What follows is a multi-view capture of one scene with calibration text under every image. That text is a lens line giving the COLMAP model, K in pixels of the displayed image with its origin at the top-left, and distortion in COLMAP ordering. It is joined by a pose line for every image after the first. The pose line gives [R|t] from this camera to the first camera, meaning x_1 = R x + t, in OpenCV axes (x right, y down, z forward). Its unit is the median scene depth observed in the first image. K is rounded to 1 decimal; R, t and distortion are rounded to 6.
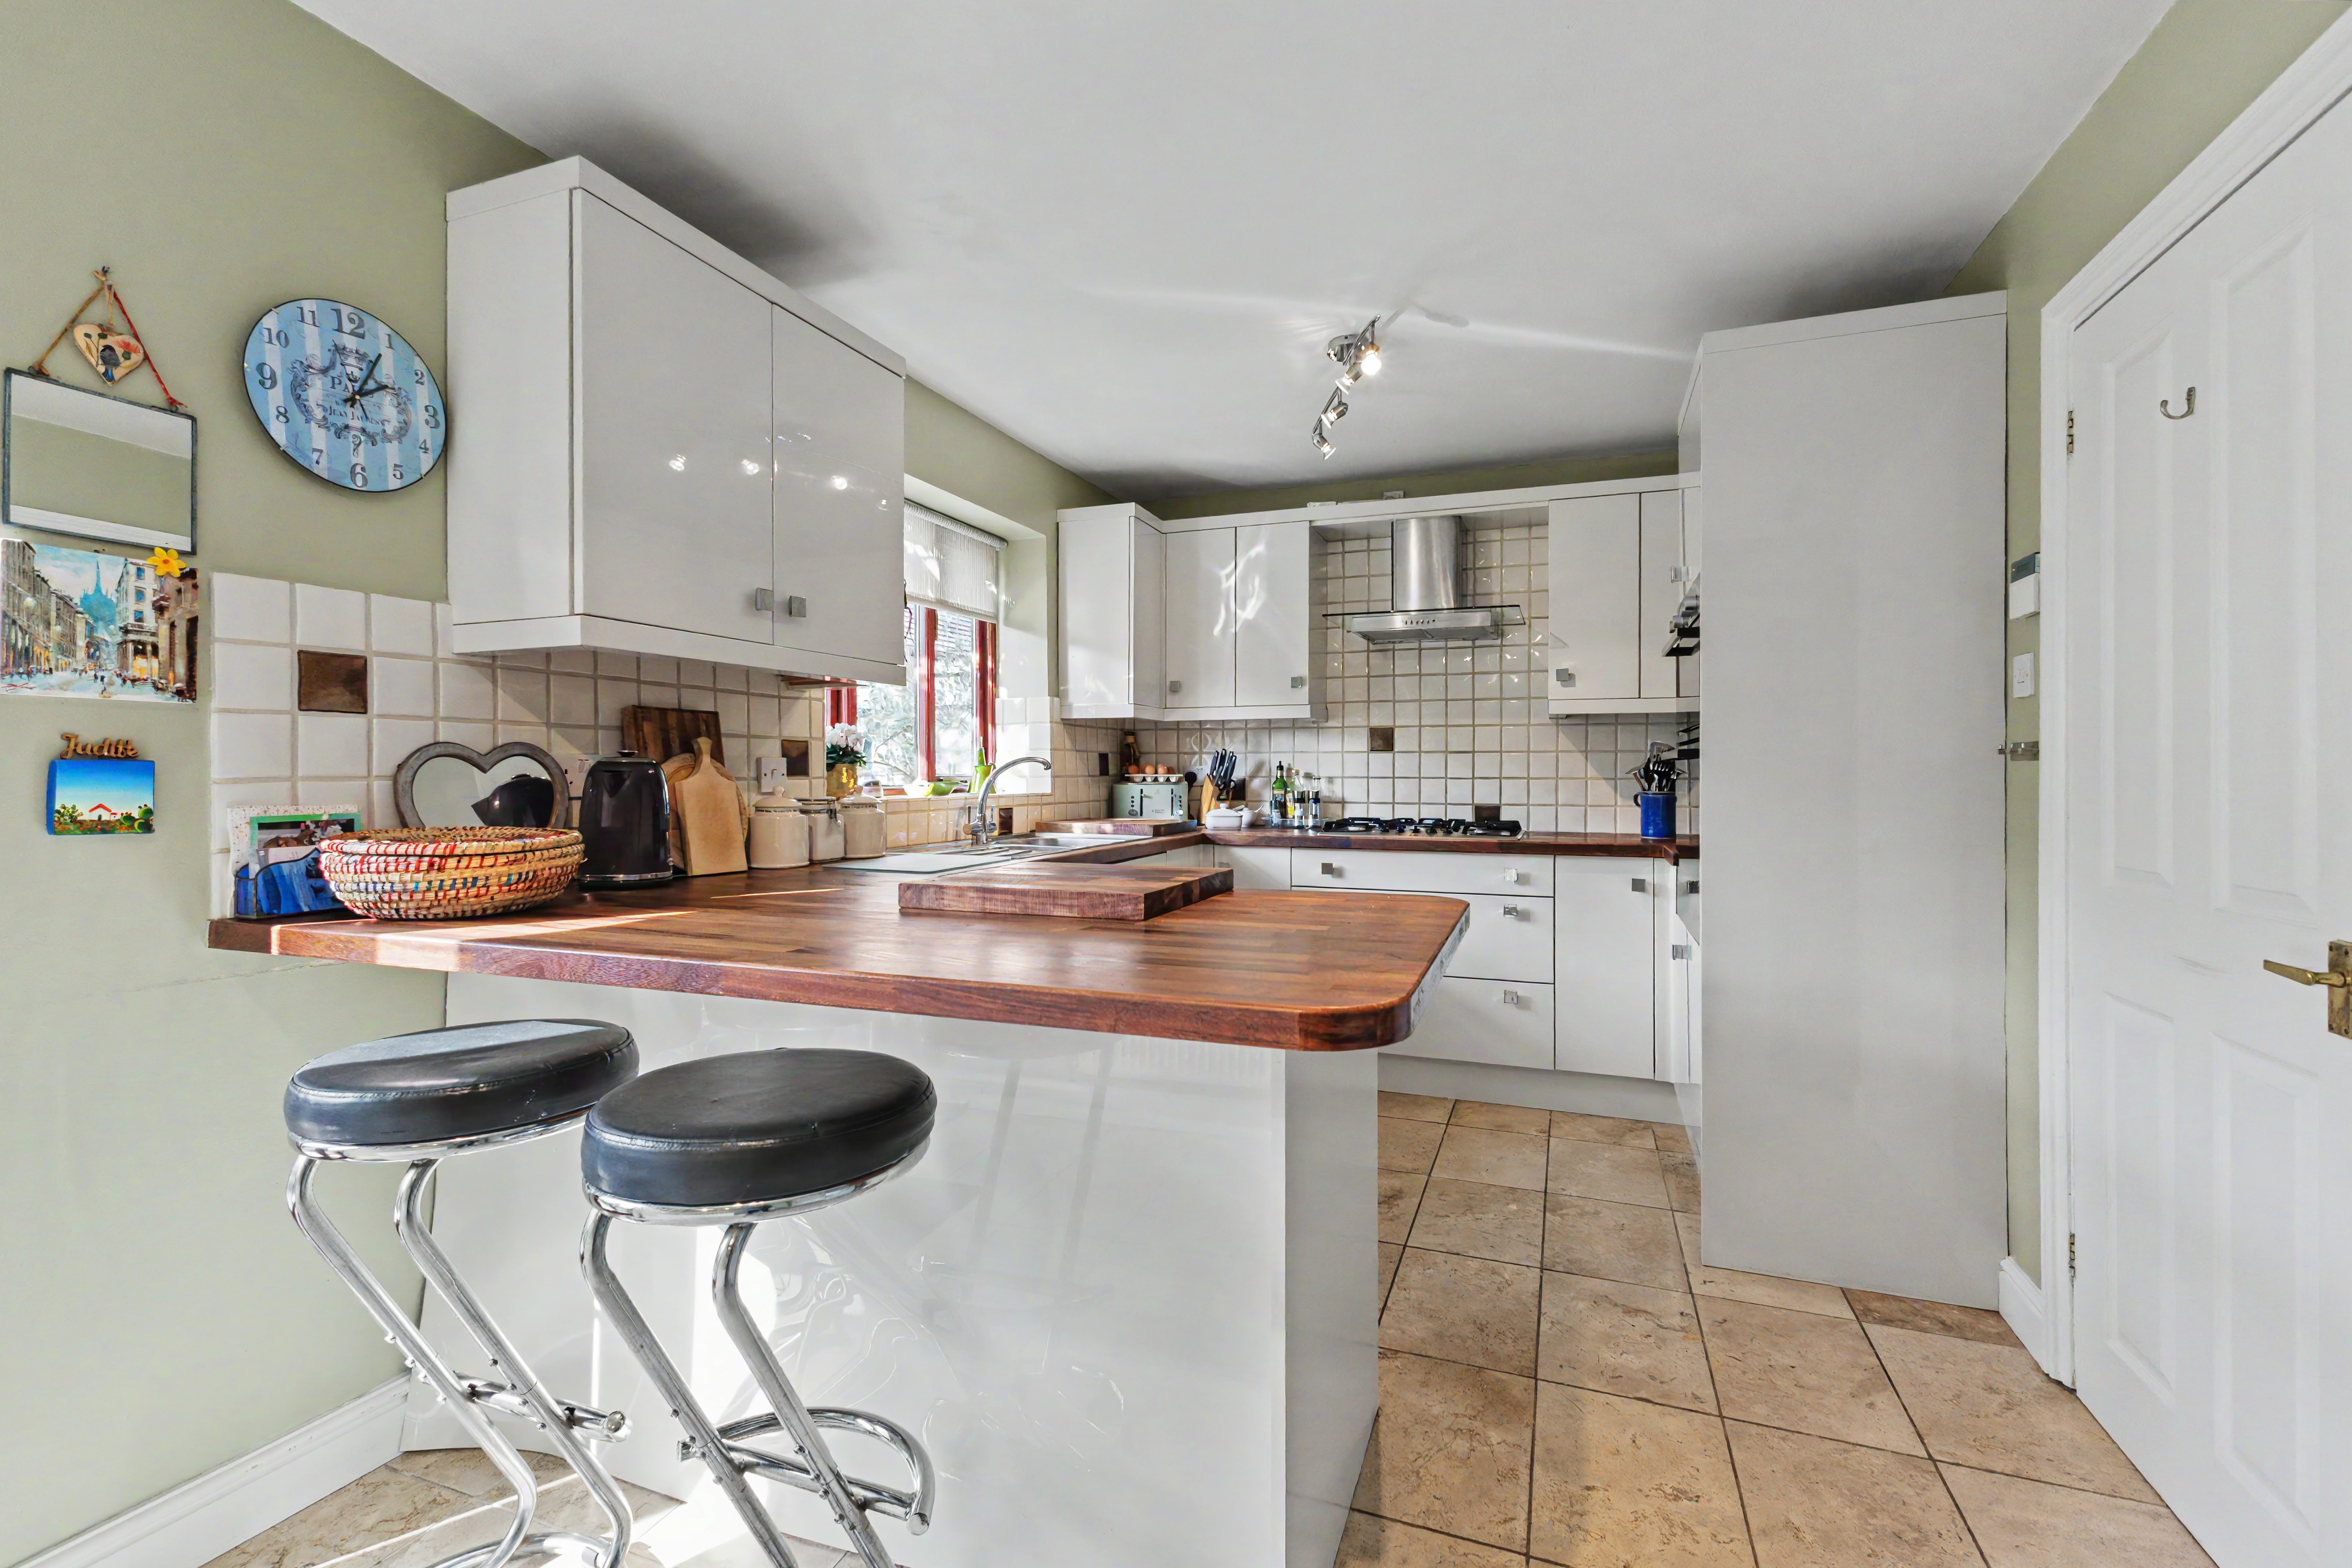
lens RADIAL K [[1022.1, 0, 1180.1], [0, 1022.1, 769.7], [0, 0, 1]] dist [0.002671, -0.000175]
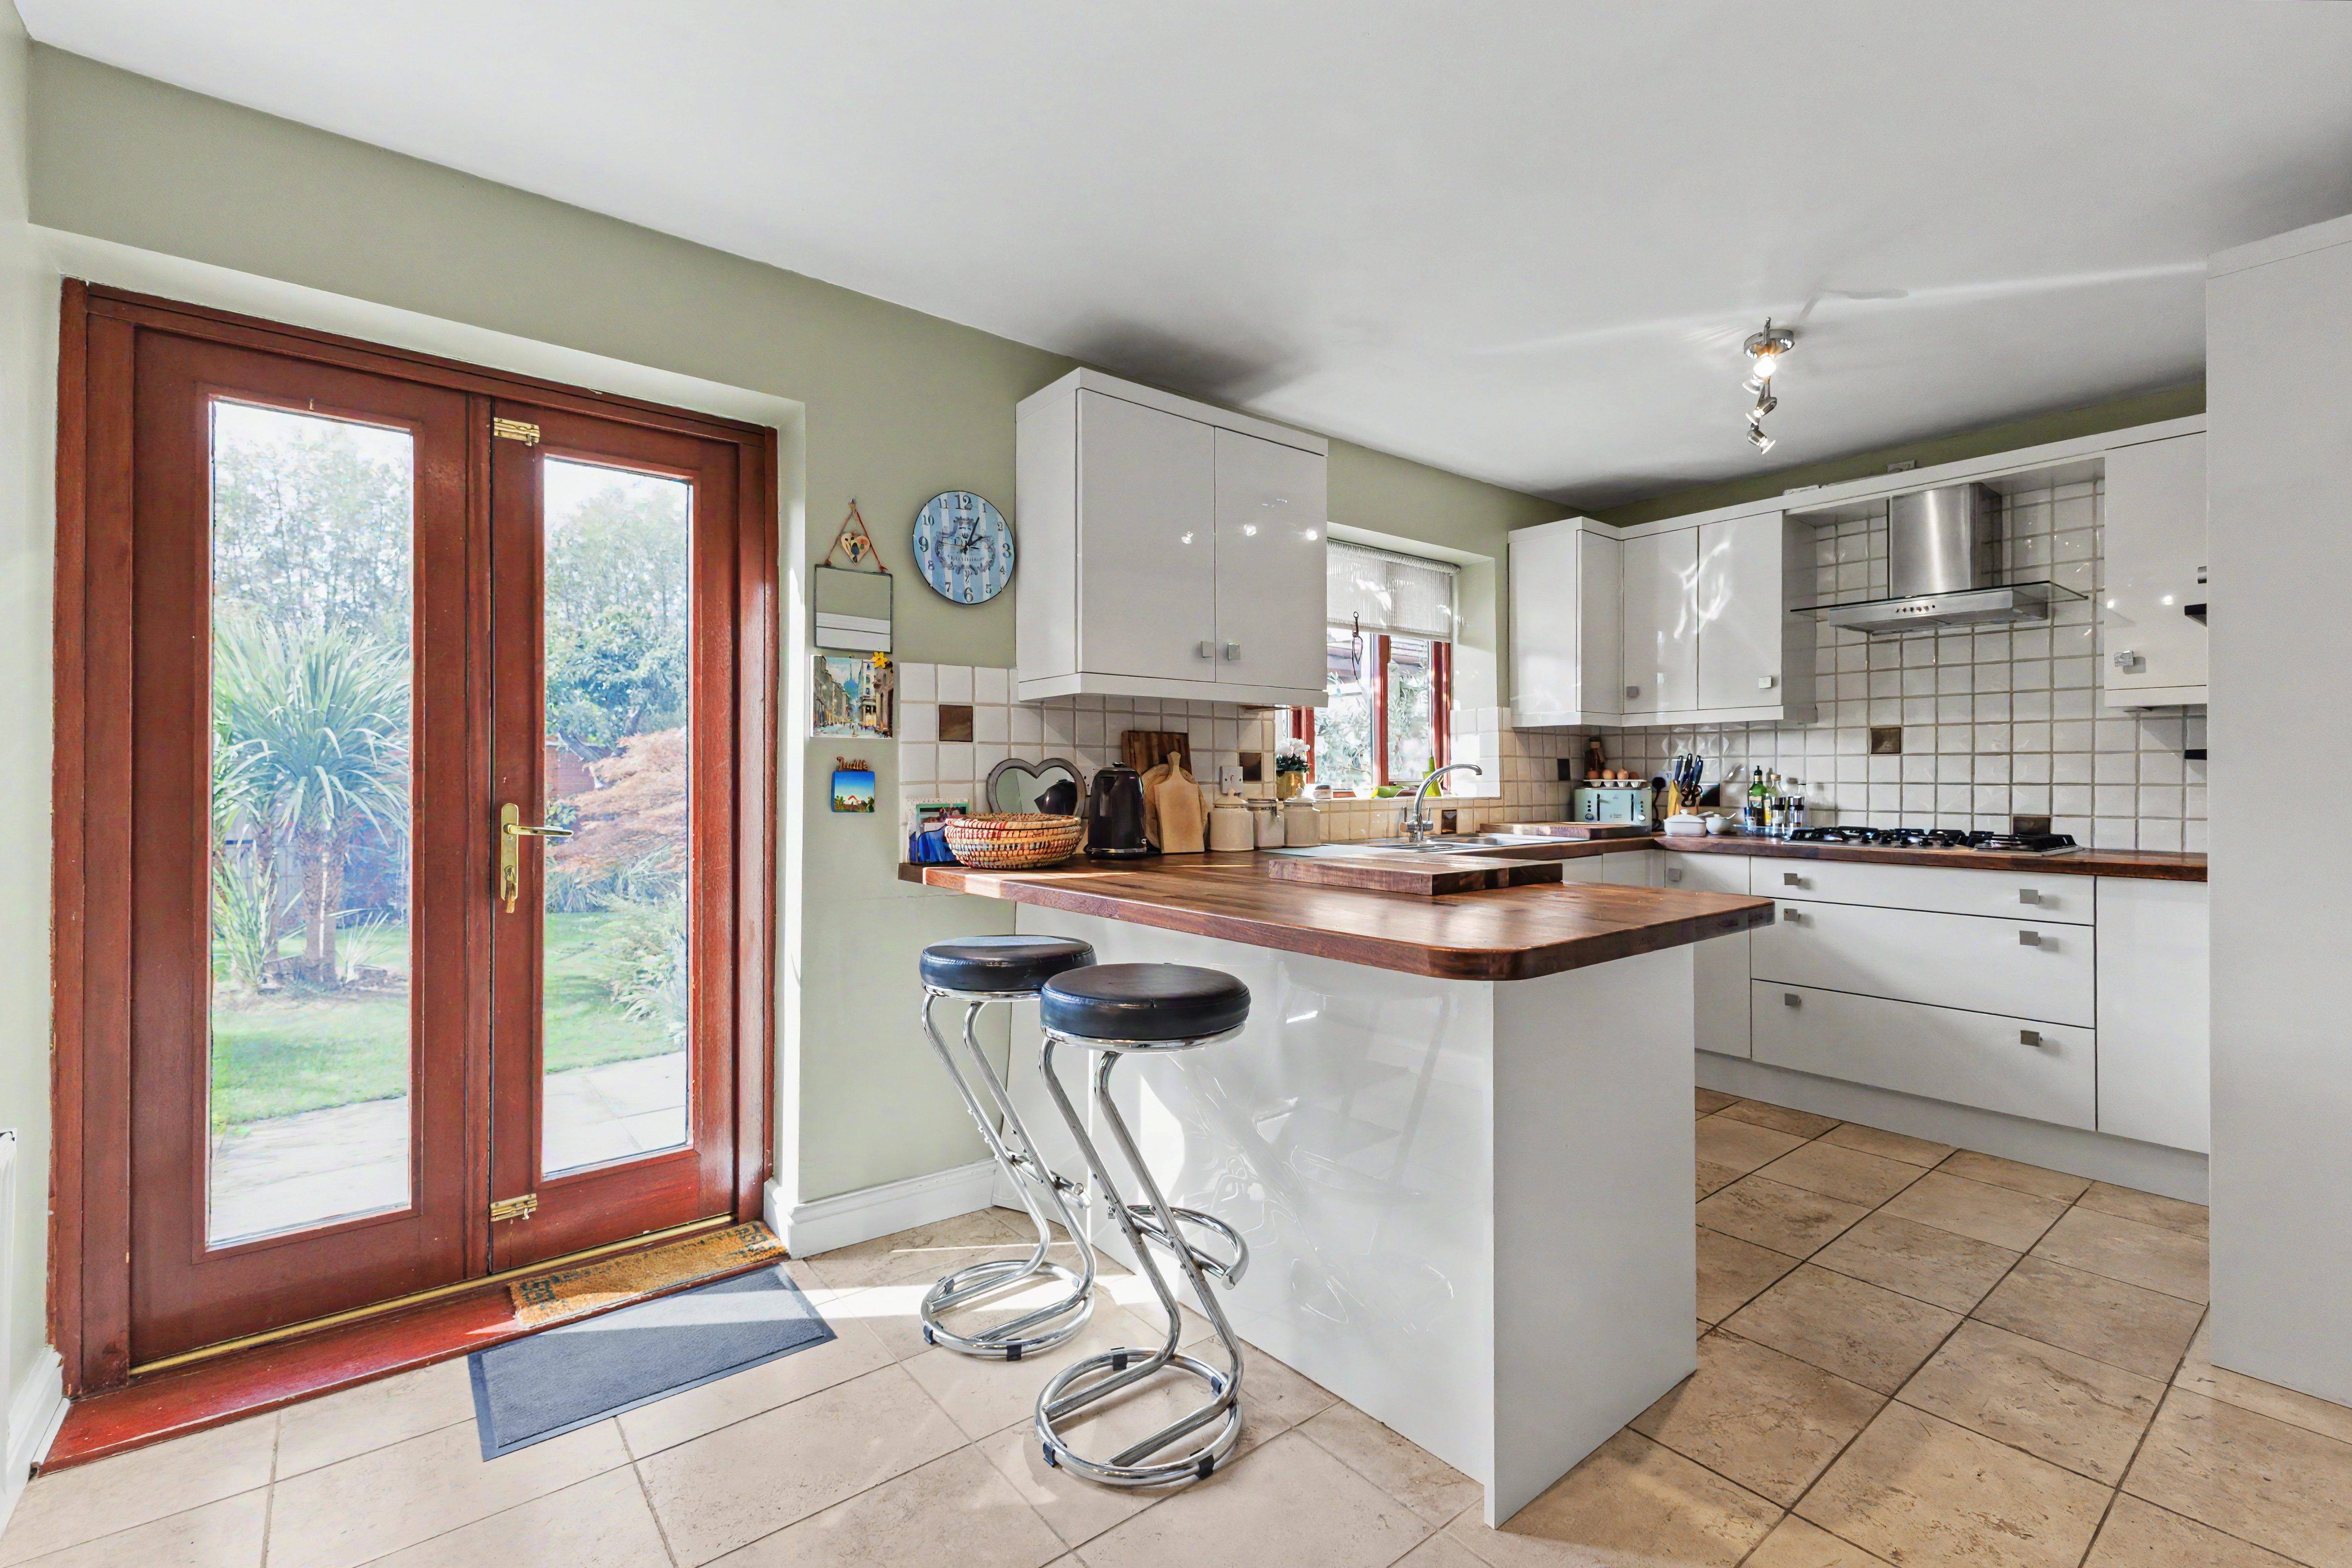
lens RADIAL K [[1013.6, 0, 1178.6], [0, 1013.6, 775.6], [0, 0, 1]] dist [0.000575, -0.000351]
pose [[0.860539, -0.001765, -0.509382, 0.150540], [0.002120, 0.999998, 0.000117, -0.000514], [0.509381, -0.001181, 0.860540, -0.105745]]
